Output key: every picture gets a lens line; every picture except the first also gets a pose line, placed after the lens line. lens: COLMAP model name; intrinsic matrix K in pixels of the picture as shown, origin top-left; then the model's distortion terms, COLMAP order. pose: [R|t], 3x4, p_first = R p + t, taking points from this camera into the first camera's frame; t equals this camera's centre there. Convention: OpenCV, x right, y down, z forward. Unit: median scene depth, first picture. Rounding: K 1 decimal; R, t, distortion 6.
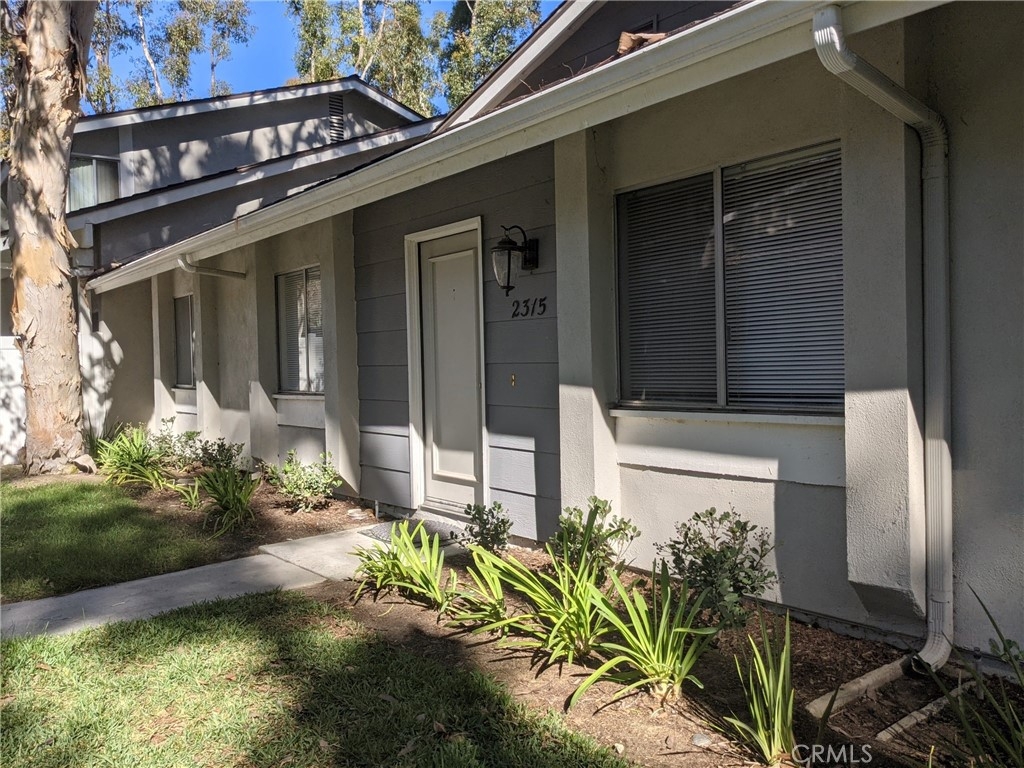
lens RADIAL K [[799.1, 0, 514.0], [0, 799.1, 382.6], [0, 0, 1]] dist [0.030105, -0.037505]
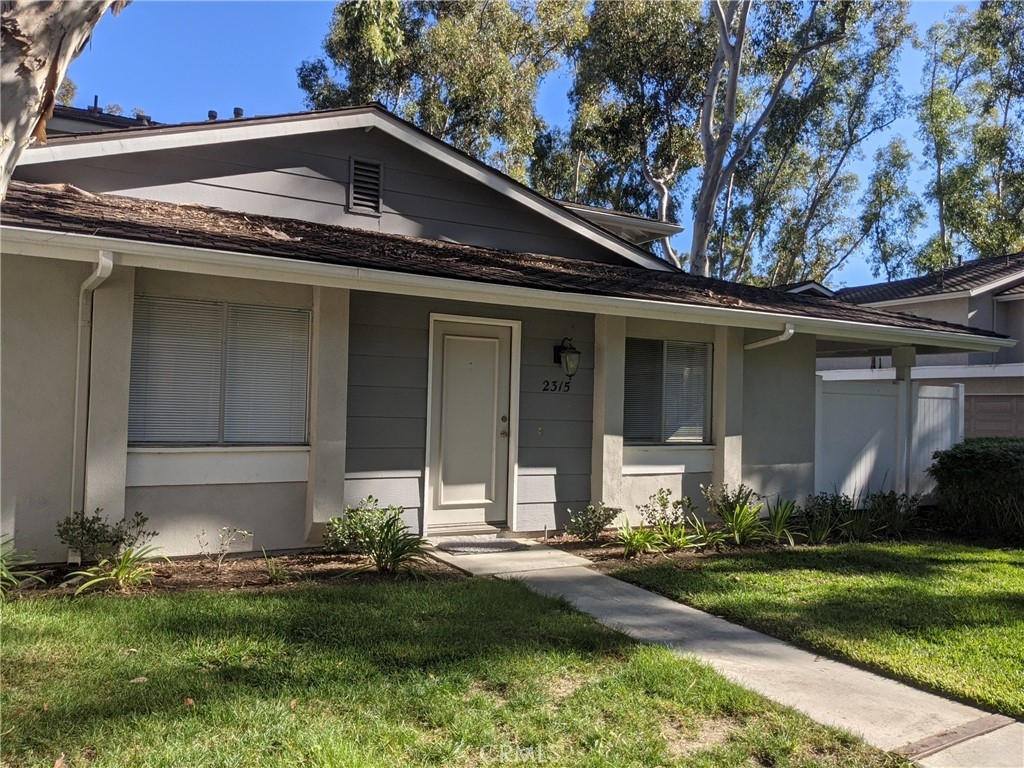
lens RADIAL K [[799.1, 0, 501.4], [0, 799.1, 382.6], [0, 0, 1]] dist [0.030105, -0.037505]
pose [[0.160941, 0.032837, 0.986418, -1.834659], [-0.019303, 0.999360, -0.030118, -0.057383], [-0.986775, -0.014194, 0.161472, 0.974711]]
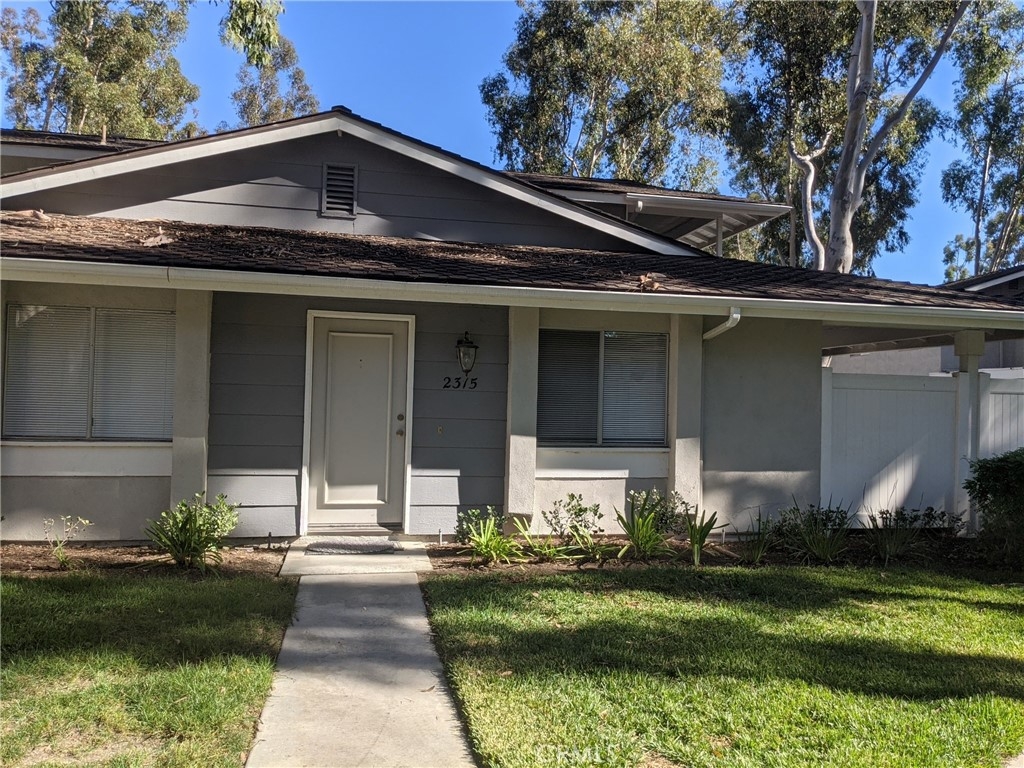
lens RADIAL K [[799.1, 0, 515.2], [0, 799.1, 387.5], [0, 0, 1]] dist [0.030105, -0.037505]
pose [[0.452340, 0.031200, 0.891300, -1.490719], [-0.016650, 0.999509, -0.026538, -0.053267], [-0.891690, -0.002836, 0.452637, 0.240437]]
